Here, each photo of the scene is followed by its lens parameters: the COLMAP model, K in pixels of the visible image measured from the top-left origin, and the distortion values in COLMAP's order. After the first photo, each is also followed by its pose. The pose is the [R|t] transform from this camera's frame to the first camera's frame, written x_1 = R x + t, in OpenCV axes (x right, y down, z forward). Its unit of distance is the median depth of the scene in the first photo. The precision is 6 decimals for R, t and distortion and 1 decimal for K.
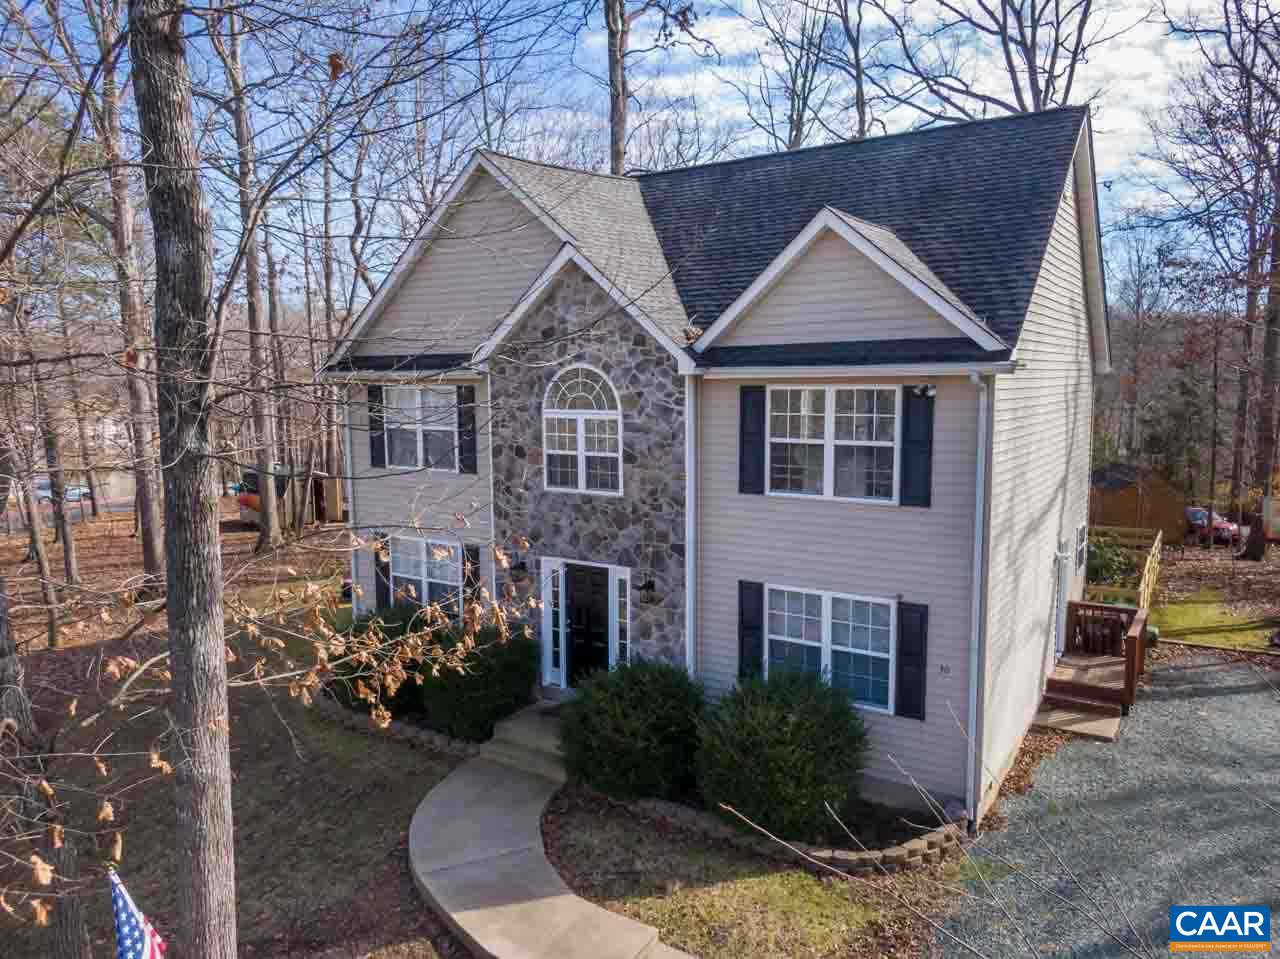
lens RADIAL K [[912.5, 0, 637.9], [0, 912.5, 478.5], [0, 0, 1]] dist [0.006065, -0.001802]
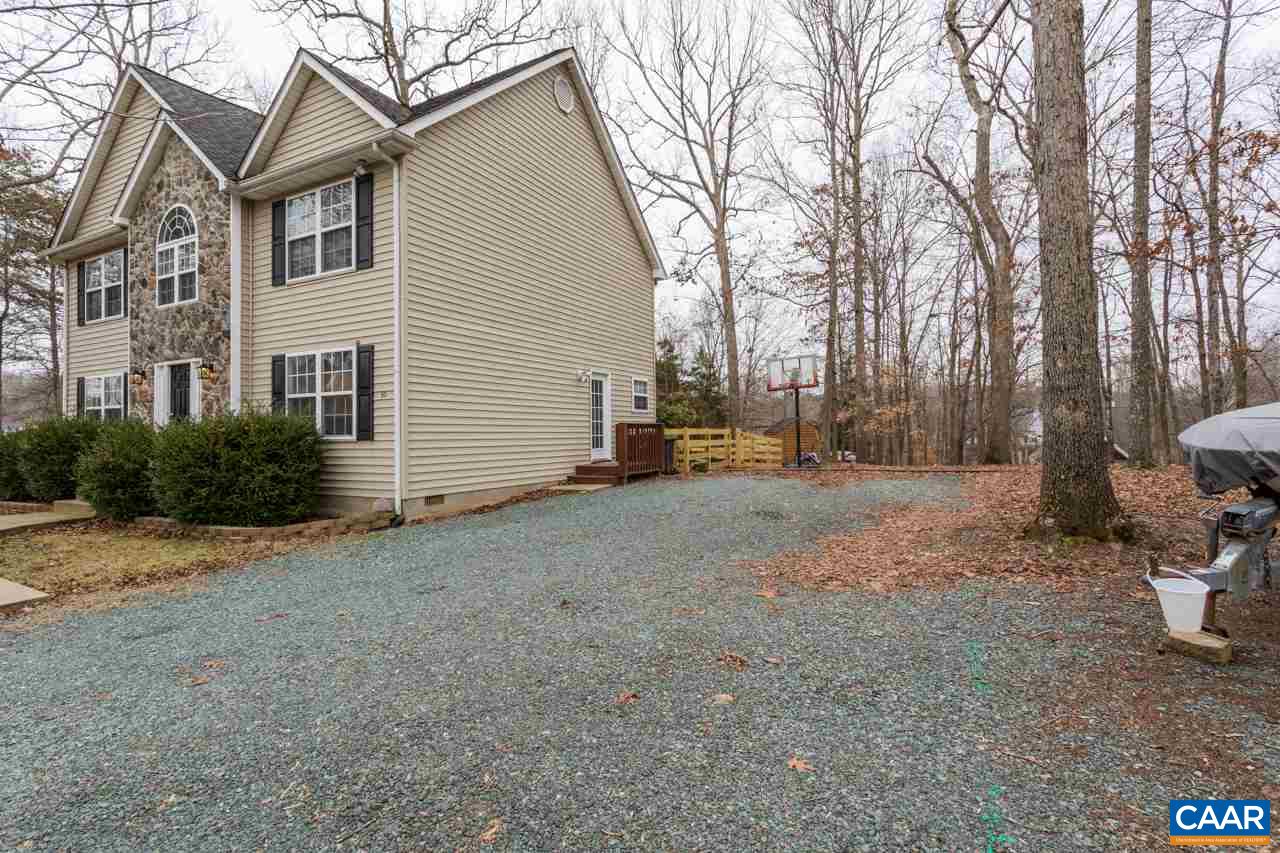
lens RADIAL K [[610.6, 0, 636.7], [0, 610.6, 428.6], [0, 0, 1]] dist [0.004522, 0.000132]
pose [[0.995711, 0.000419, 0.092513, 0.525135], [0.011346, 0.991887, -0.126616, 0.318138], [-0.091816, 0.127123, 0.987628, 0.135671]]
